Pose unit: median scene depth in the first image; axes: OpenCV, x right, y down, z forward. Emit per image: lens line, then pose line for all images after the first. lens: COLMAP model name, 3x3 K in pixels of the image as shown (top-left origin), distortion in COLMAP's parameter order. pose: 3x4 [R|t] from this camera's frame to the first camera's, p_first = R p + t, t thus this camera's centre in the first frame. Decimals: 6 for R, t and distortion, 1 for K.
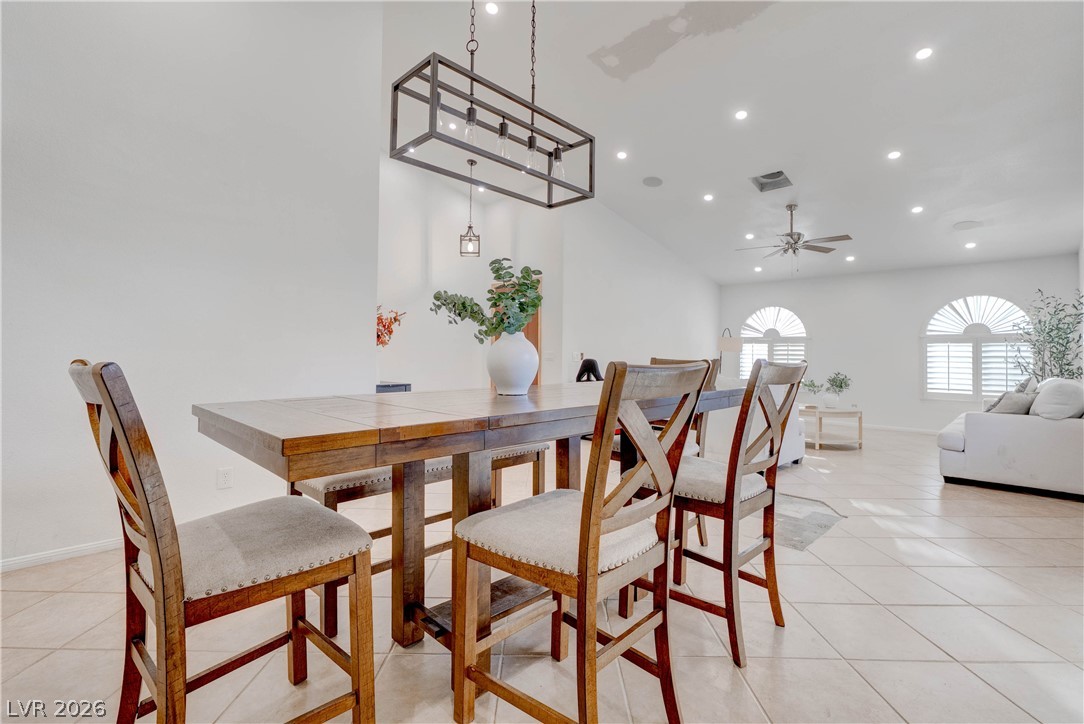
lens RADIAL K [[491.2, 0, 539.3], [0, 491.2, 351.1], [0, 0, 1]] dist [-0.013810, 0.002268]
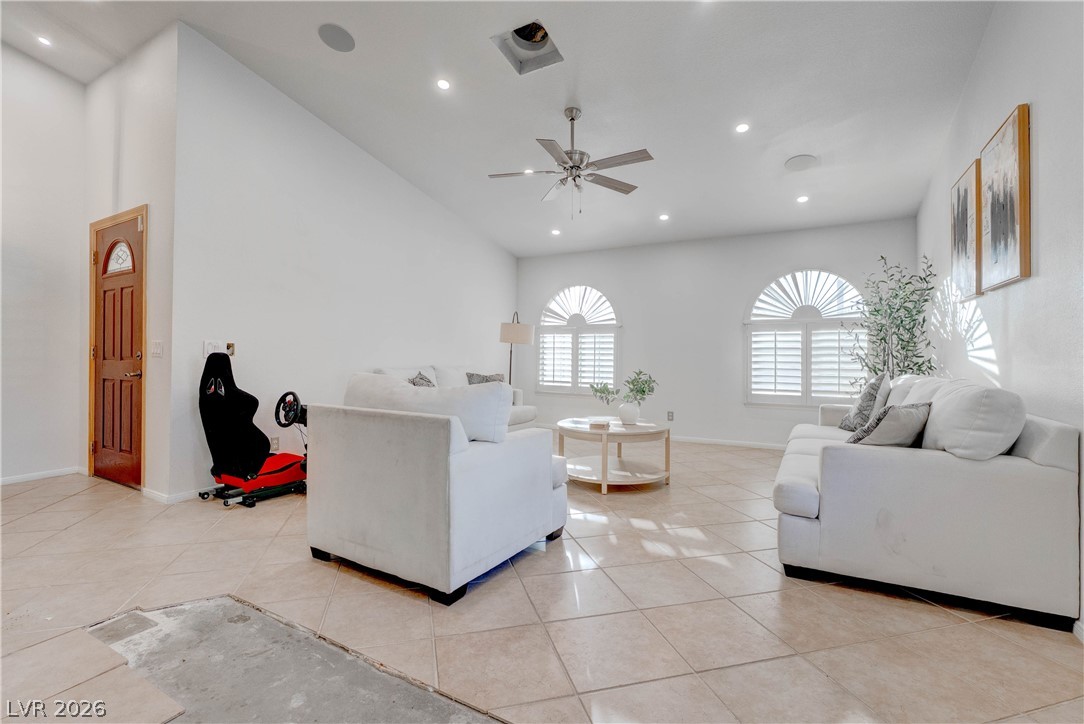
lens RADIAL K [[491.2, 0, 541.3], [0, 491.2, 363.0], [0, 0, 1]] dist [-0.013810, 0.002268]
pose [[0.962031, -0.010649, 0.272731, 0.296162], [0.004087, 0.999689, 0.024618, 0.015350], [-0.272909, -0.022569, 0.961775, 0.387462]]
